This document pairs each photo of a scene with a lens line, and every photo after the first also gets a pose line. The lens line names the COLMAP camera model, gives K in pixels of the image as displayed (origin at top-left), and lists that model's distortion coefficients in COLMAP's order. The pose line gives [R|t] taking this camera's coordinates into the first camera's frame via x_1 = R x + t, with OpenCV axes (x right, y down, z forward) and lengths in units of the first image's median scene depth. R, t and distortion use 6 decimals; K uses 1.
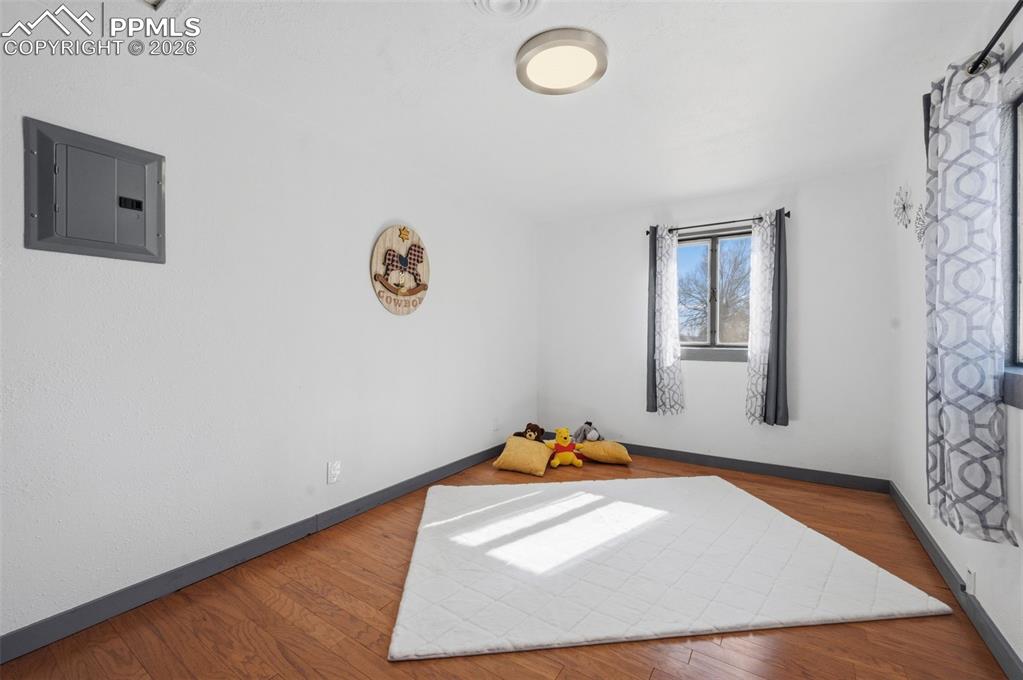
lens RADIAL K [[416.7, 0, 510.6], [0, 416.7, 332.9], [0, 0, 1]] dist [-0.000709, -0.000071]
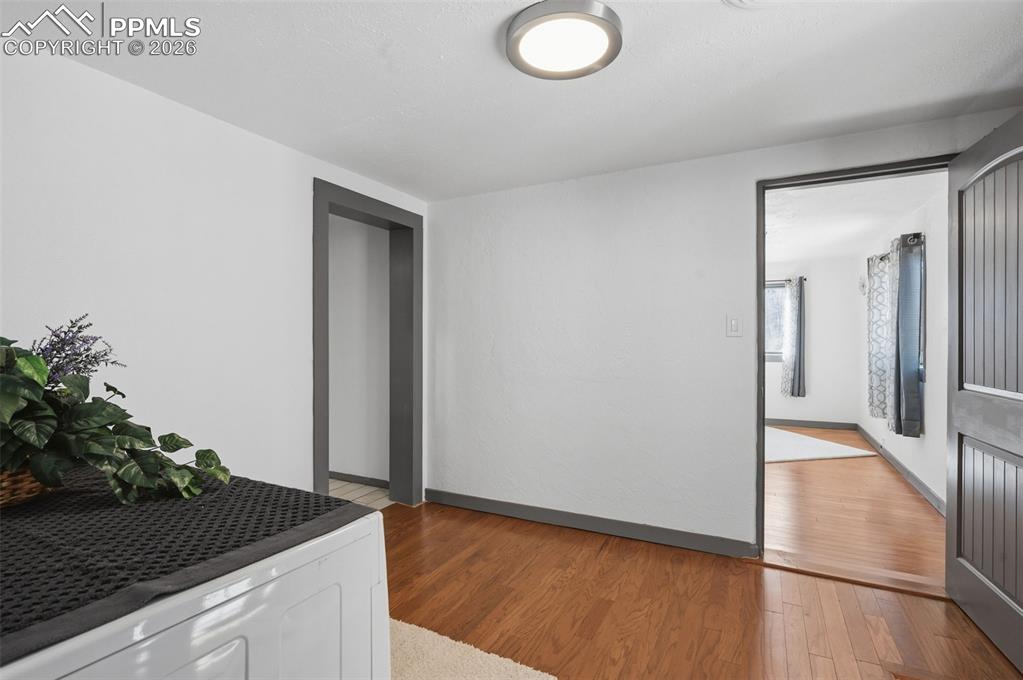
lens RADIAL K [[460.8, 0, 511.5], [0, 460.8, 340.0], [0, 0, 1]] dist [-0.012450, -0.000204]
pose [[0.996634, -0.005486, 0.081790, -0.763697], [0.004912, 0.999962, 0.007212, -0.044475], [-0.081827, -0.006785, 0.996623, -0.871894]]
